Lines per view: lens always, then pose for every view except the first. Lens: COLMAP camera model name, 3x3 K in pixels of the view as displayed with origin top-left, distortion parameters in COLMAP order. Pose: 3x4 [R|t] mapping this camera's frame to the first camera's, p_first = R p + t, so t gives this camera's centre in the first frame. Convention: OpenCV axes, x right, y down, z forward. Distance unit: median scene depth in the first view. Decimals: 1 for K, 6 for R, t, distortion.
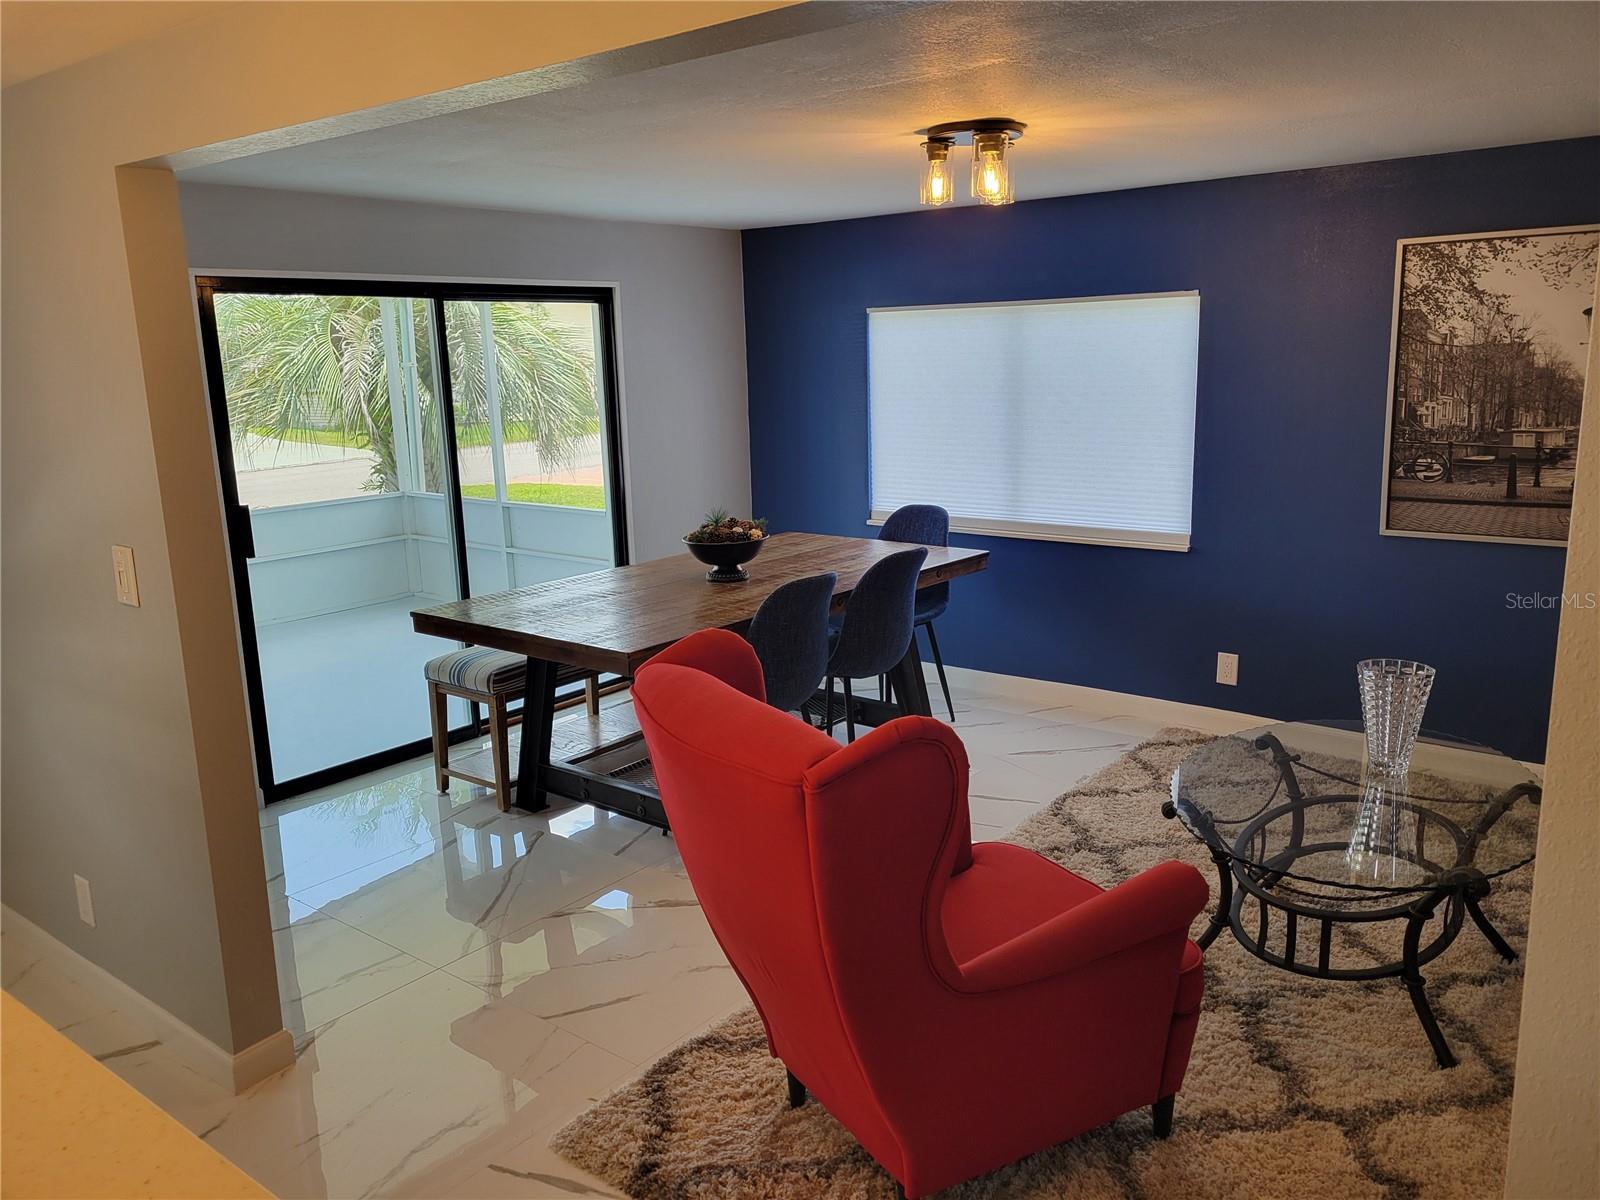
lens RADIAL K [[1208.8, 0, 800.0], [0, 1208.8, 600.0], [0, 0, 1]] dist [0.001065, -0.011134]
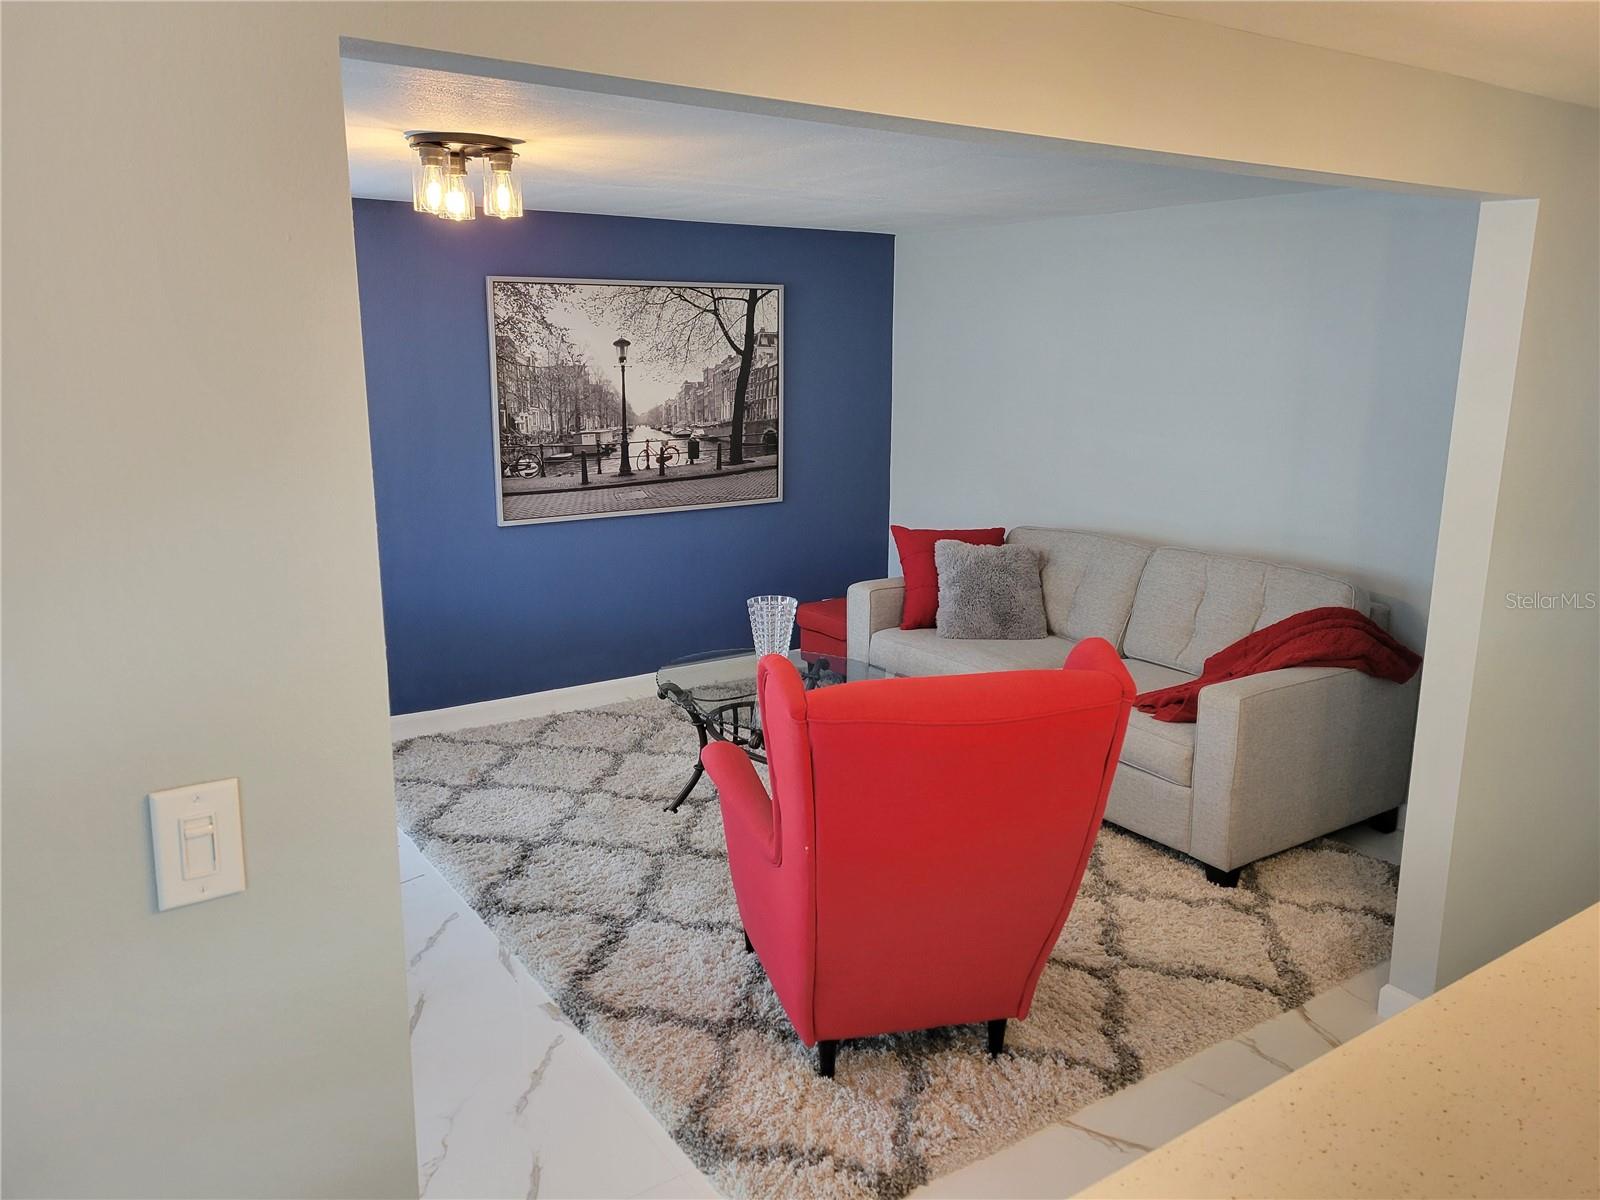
lens RADIAL K [[1208.8, 0, 800.0], [0, 1208.8, 600.0], [0, 0, 1]] dist [0.001065, -0.011134]
pose [[0.262937, -0.174375, 0.948924, -0.608076], [0.177257, 0.975521, 0.130147, -0.090799], [-0.948390, 0.133983, 0.287410, 0.419501]]
